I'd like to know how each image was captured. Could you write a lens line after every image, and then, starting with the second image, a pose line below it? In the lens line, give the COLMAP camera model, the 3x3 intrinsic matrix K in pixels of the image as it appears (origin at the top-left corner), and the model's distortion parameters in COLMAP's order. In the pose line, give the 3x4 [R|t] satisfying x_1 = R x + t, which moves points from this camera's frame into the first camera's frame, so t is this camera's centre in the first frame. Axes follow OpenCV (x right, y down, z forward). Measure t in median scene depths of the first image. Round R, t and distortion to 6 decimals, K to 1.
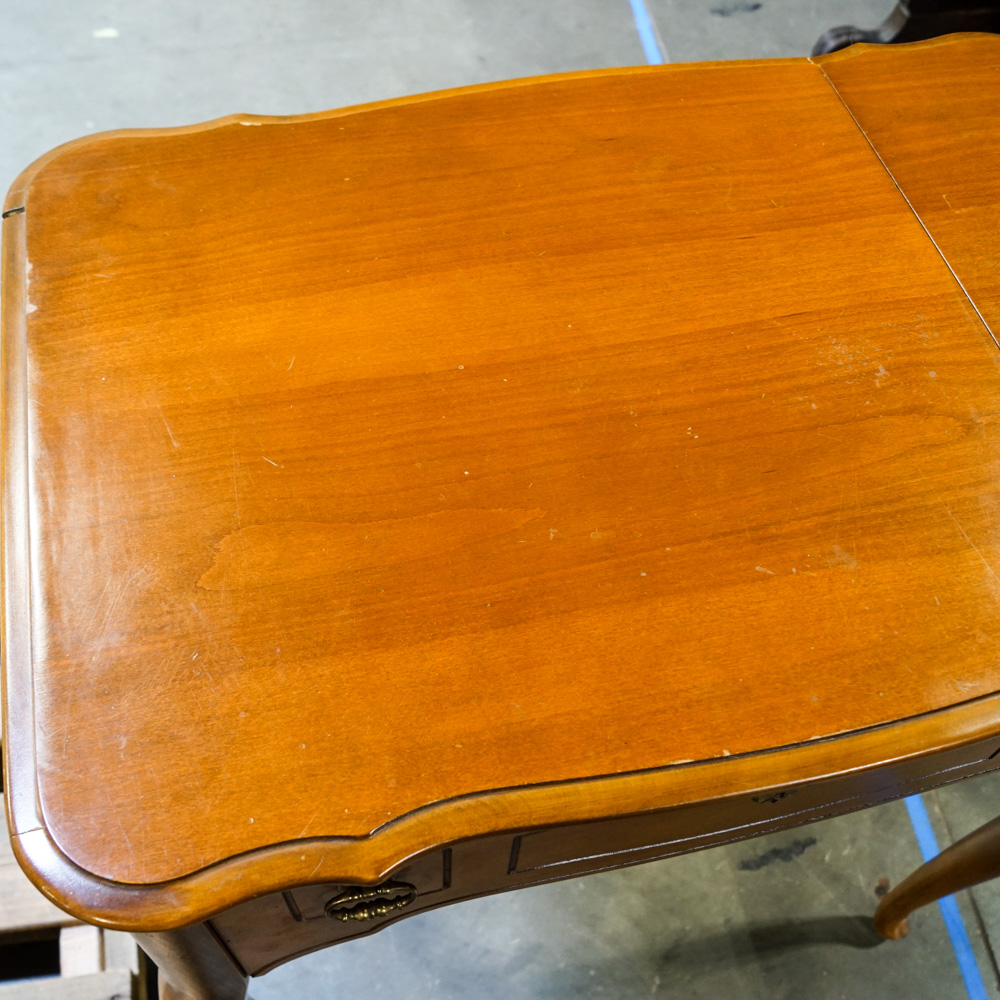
lens RADIAL K [[1119.1, 0, 500.0], [0, 1119.1, 500.0], [0, 0, 1]] dist [-0.049675, -0.037597]
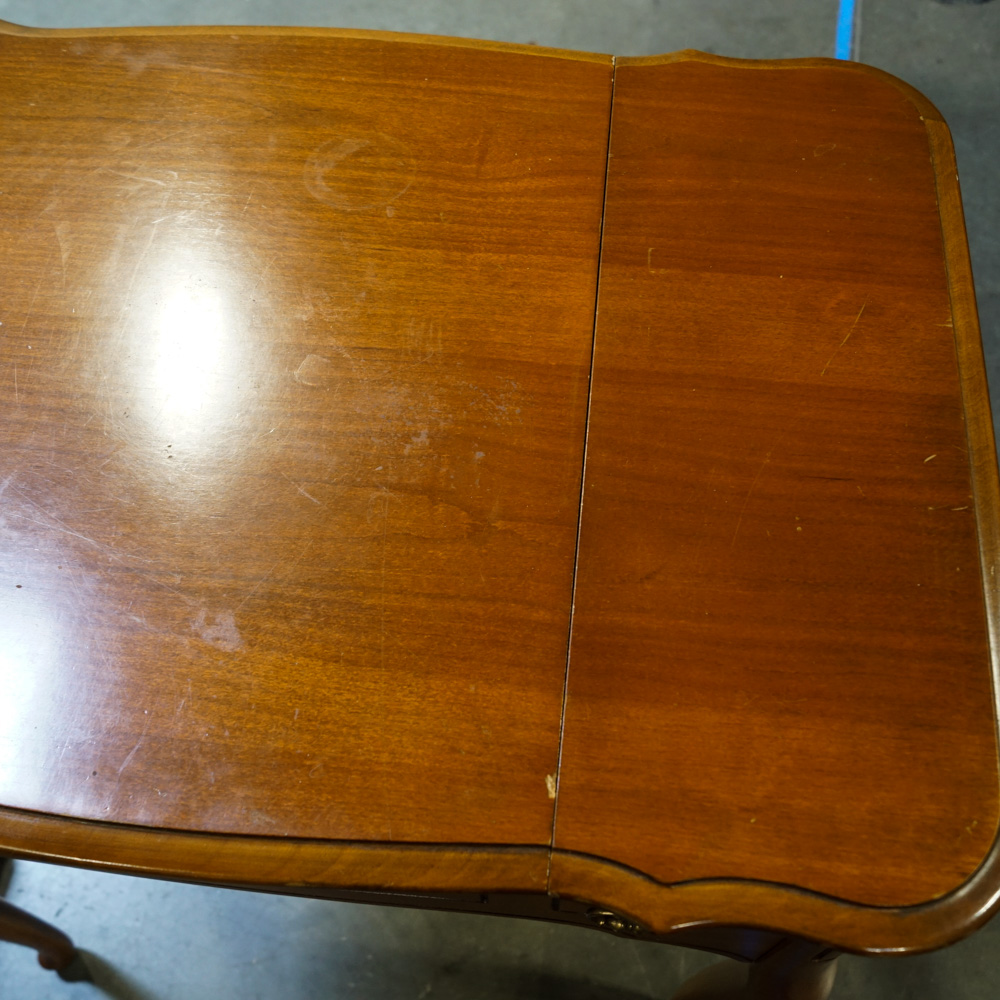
lens RADIAL K [[1119.1, 0, 500.0], [0, 1119.1, 500.0], [0, 0, 1]] dist [-0.049675, -0.037597]
pose [[0.942356, 0.262146, -0.207952, 0.579520], [-0.248393, 0.964453, 0.090179, -0.158187], [0.224199, -0.033327, 0.973973, 0.172817]]
